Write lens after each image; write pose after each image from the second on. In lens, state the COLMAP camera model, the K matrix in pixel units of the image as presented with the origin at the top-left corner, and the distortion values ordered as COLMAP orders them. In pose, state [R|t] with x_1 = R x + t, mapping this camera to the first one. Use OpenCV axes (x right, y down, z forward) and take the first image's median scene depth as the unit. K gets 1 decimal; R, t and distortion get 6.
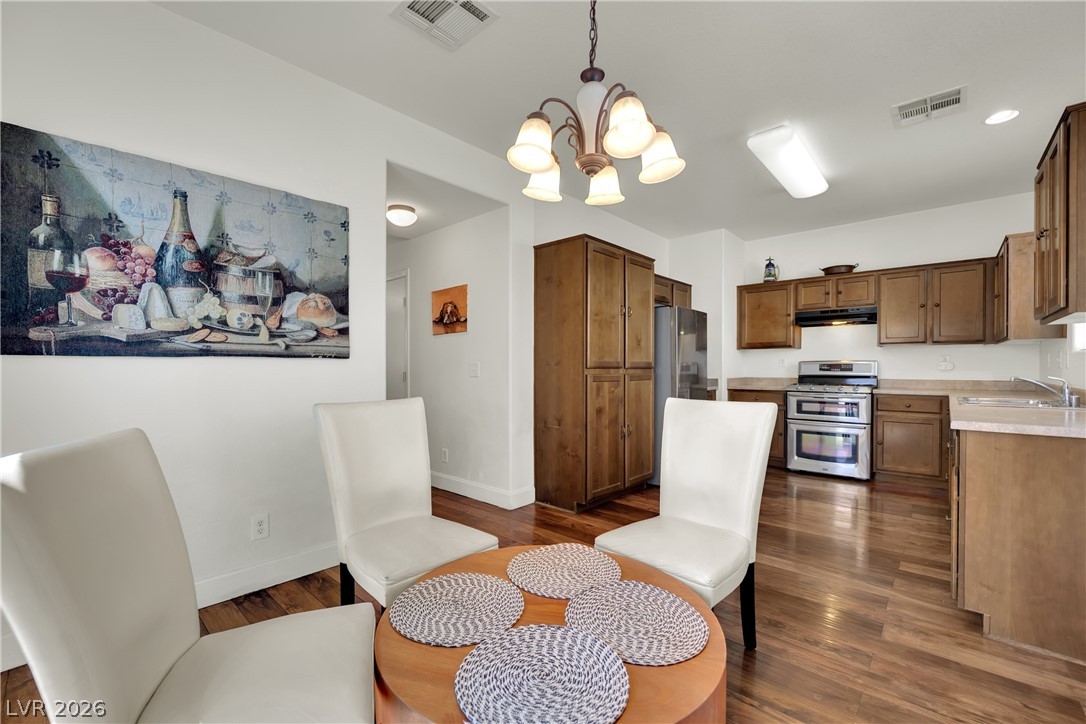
lens RADIAL K [[453.7, 0, 541.6], [0, 453.7, 369.5], [0, 0, 1]] dist [0.000770, 0.000095]
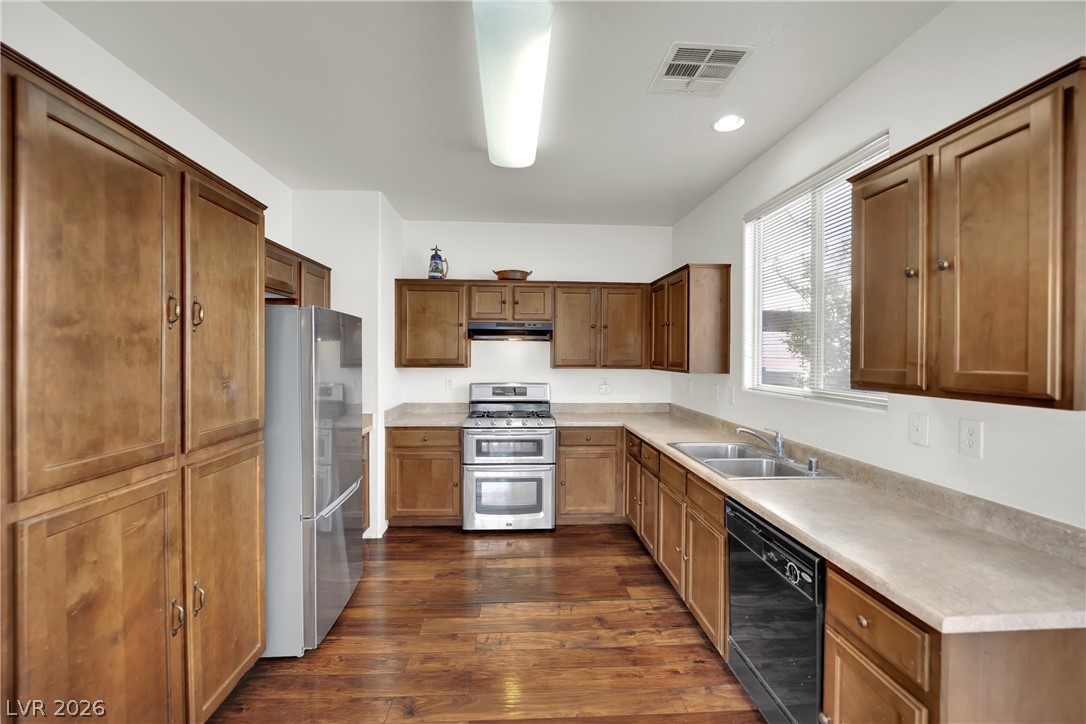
lens RADIAL K [[449.8, 0, 542.8], [0, 449.8, 357.8], [0, 0, 1]] dist [-0.030750, -0.000423]
pose [[0.695694, -0.000198, 0.718338, 0.099631], [-0.000648, 0.999999, 0.000903, -0.069921], [-0.718338, -0.001093, 0.695693, 0.396690]]
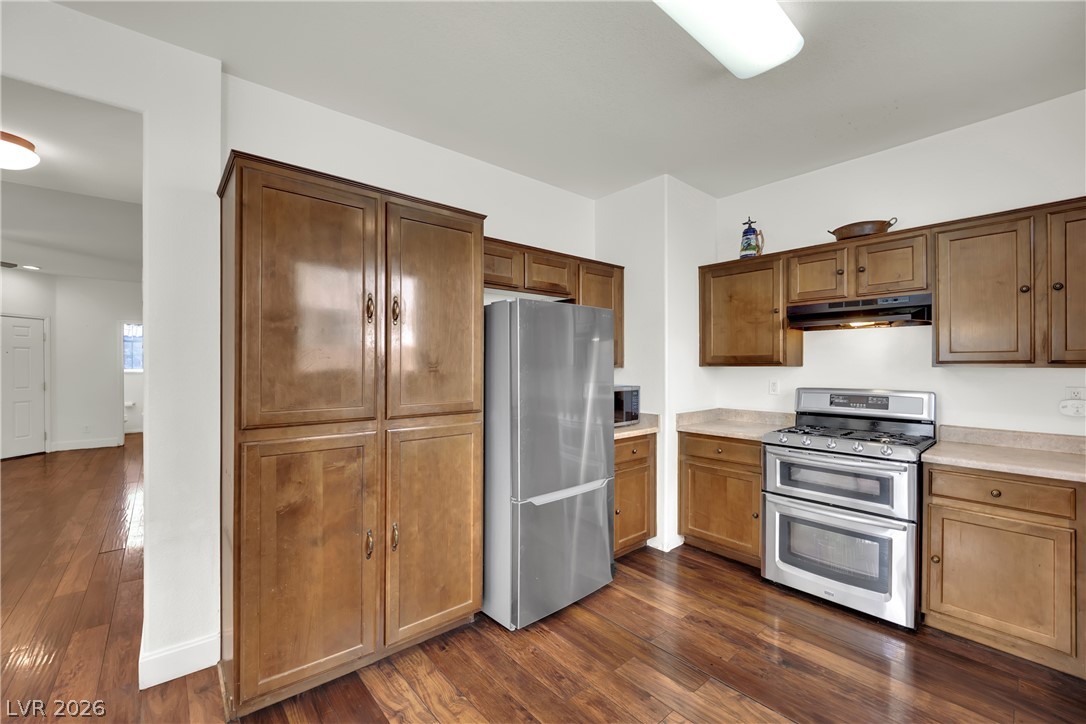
lens RADIAL K [[446.3, 0, 536.2], [0, 446.3, 362.9], [0, 0, 1]] dist [-0.017860, 0.000232]
pose [[0.991329, -0.001626, -0.131396, 0.332804], [0.000290, 0.999948, -0.010191, -0.049483], [0.131406, 0.010064, 0.991278, 0.410785]]
